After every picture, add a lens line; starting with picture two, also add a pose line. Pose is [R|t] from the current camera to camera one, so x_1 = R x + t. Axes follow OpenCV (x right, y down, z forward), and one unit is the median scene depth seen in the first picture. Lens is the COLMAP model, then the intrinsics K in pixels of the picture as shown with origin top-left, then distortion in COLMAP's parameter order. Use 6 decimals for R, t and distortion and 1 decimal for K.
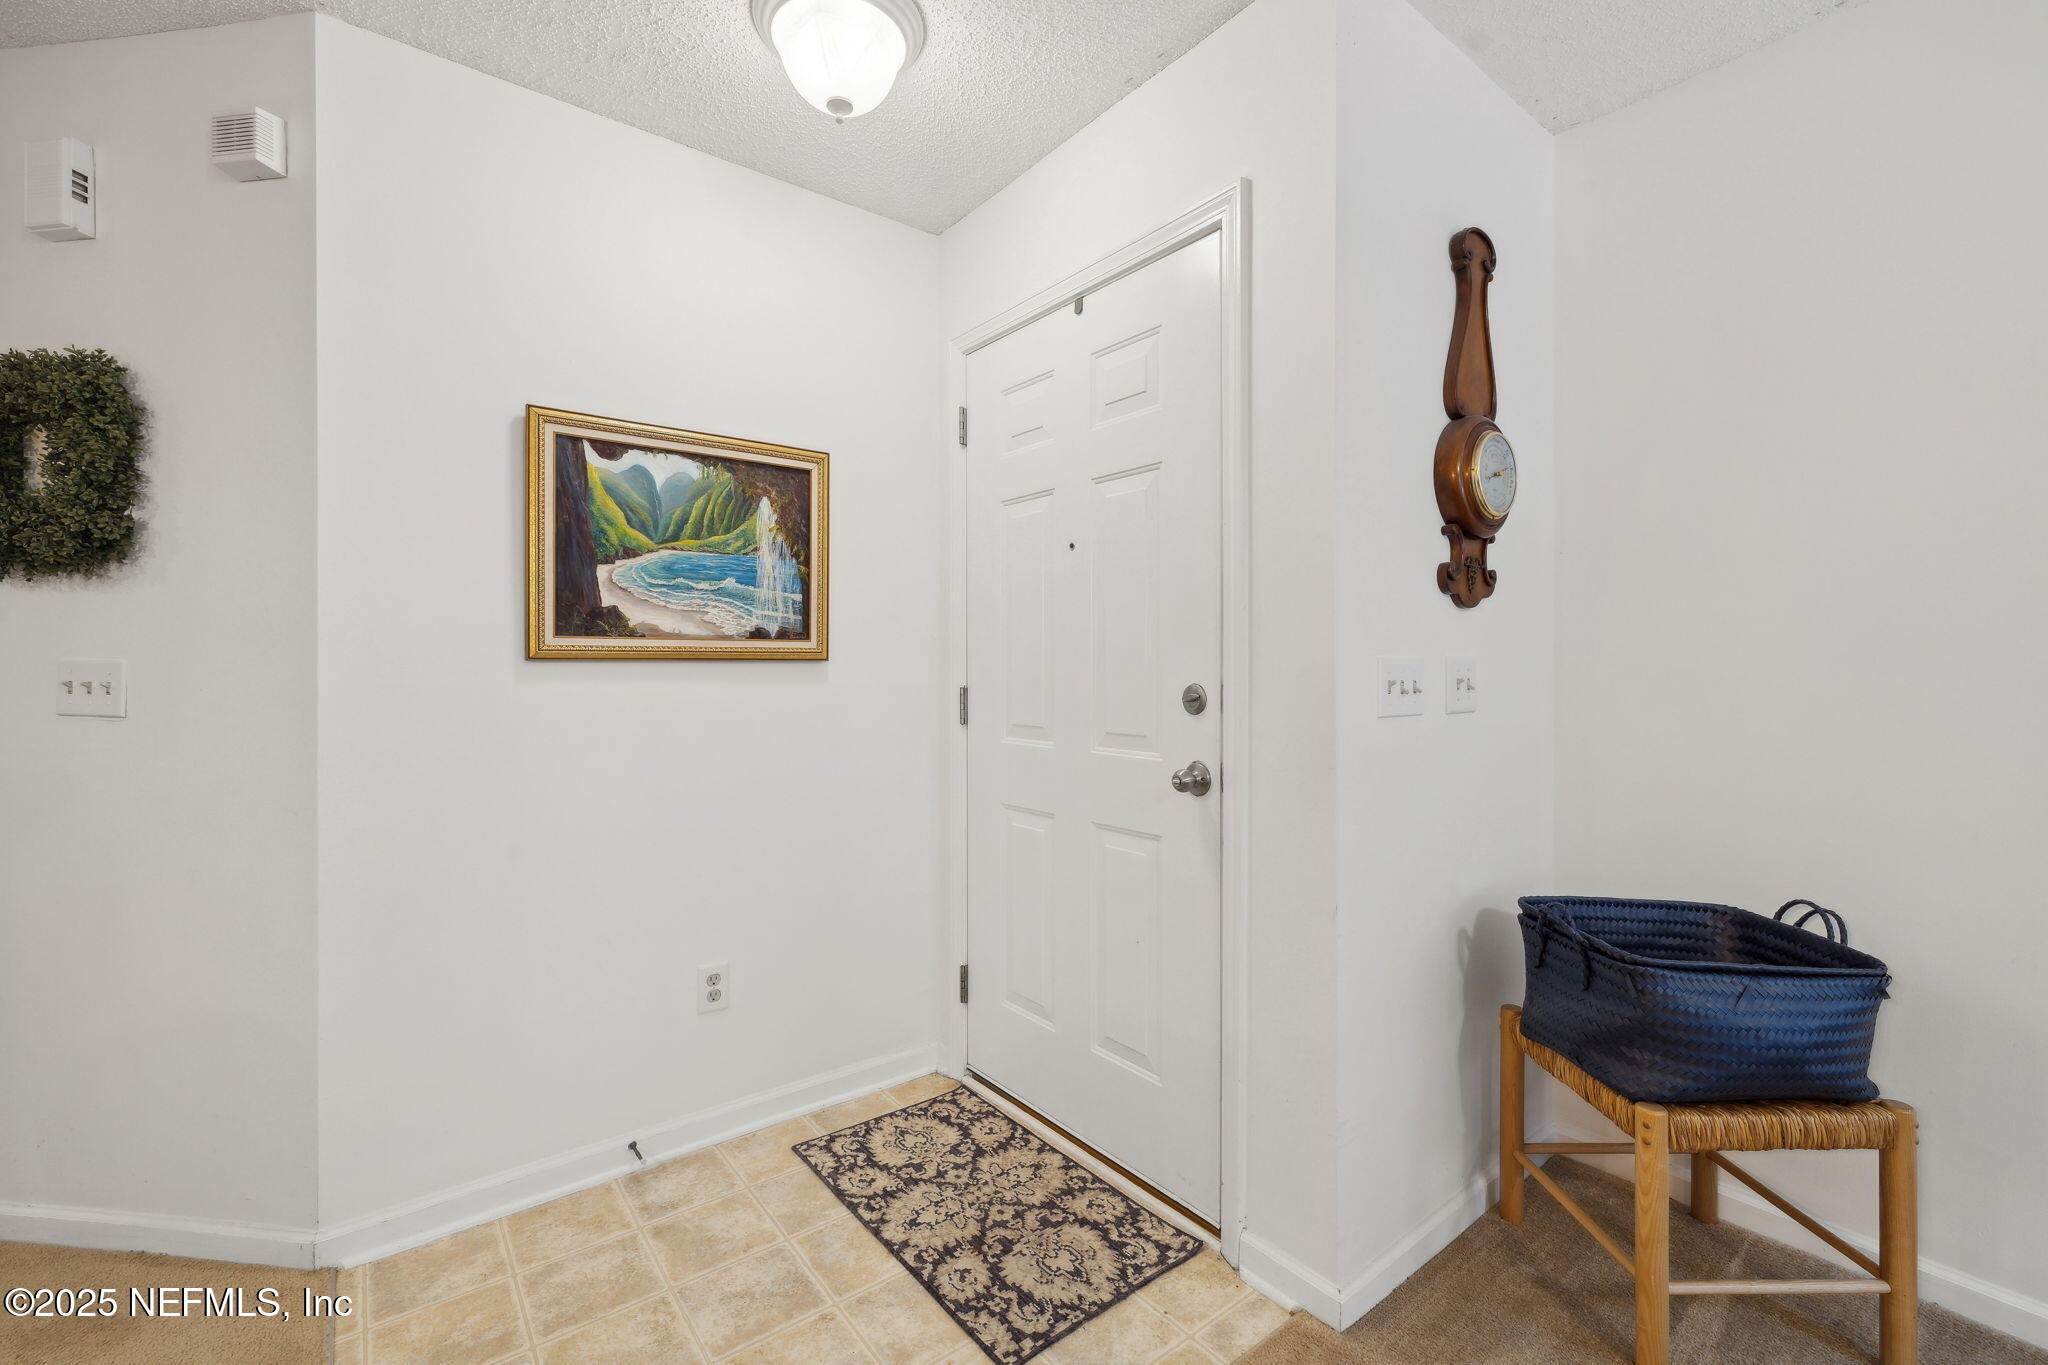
lens RADIAL K [[871.0, 0, 1029.1], [0, 871.0, 680.5], [0, 0, 1]] dist [-0.001953, 0.000451]
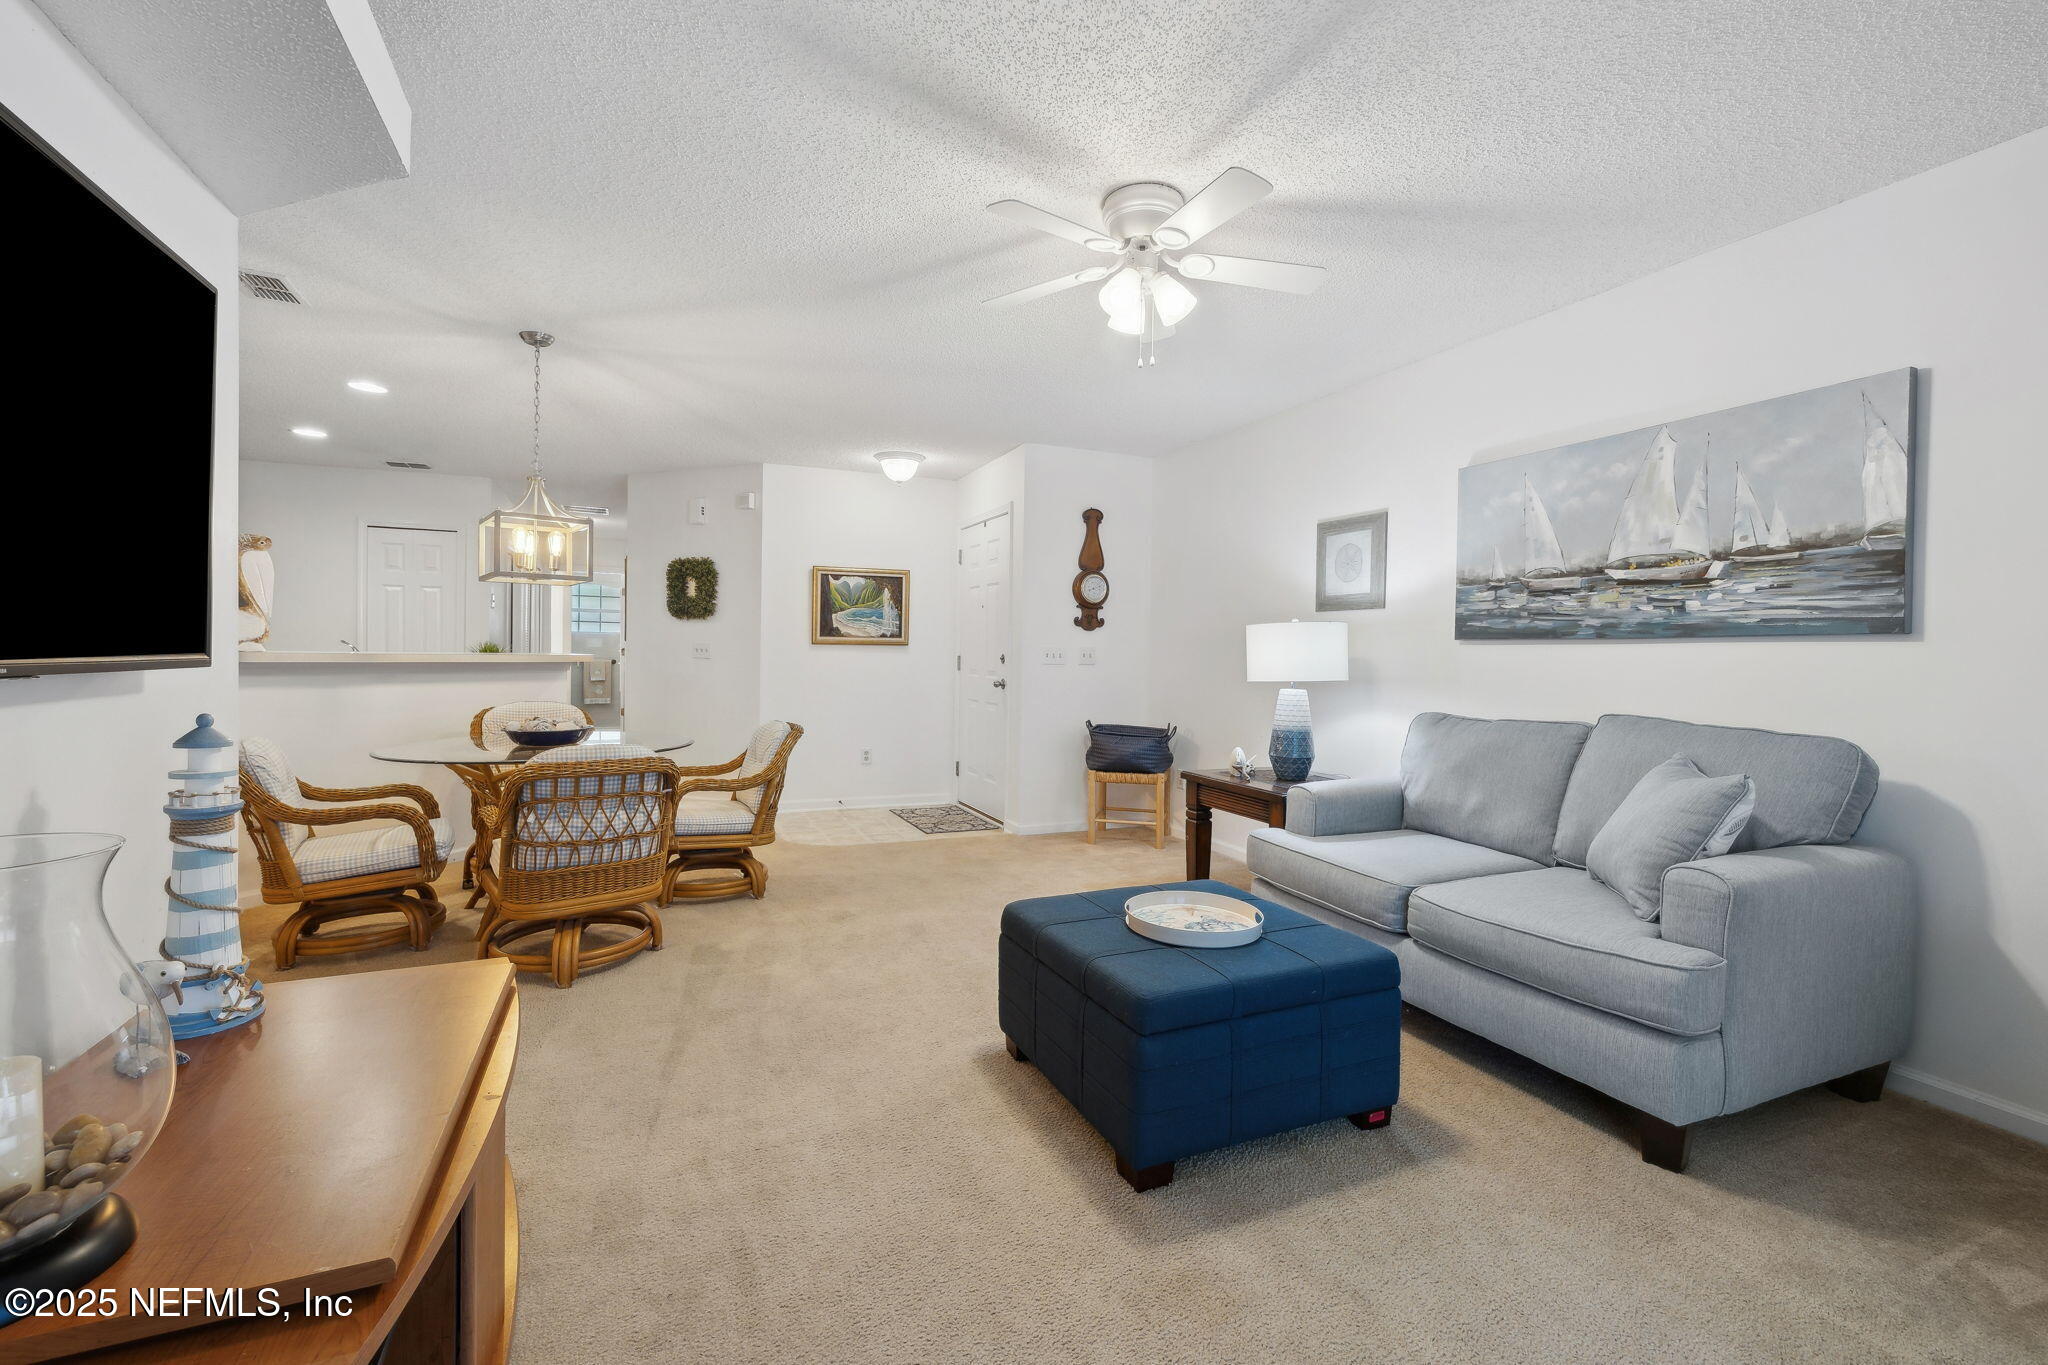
lens RADIAL K [[876.0, 0, 1010.0], [0, 876.0, 662.1], [0, 0, 1]] dist [0.000511, 0.000863]
pose [[0.963013, 0.018215, -0.268840, 1.112789], [-0.017711, 0.999834, 0.004301, 0.018646], [0.268873, 0.000619, 0.963175, -2.139087]]
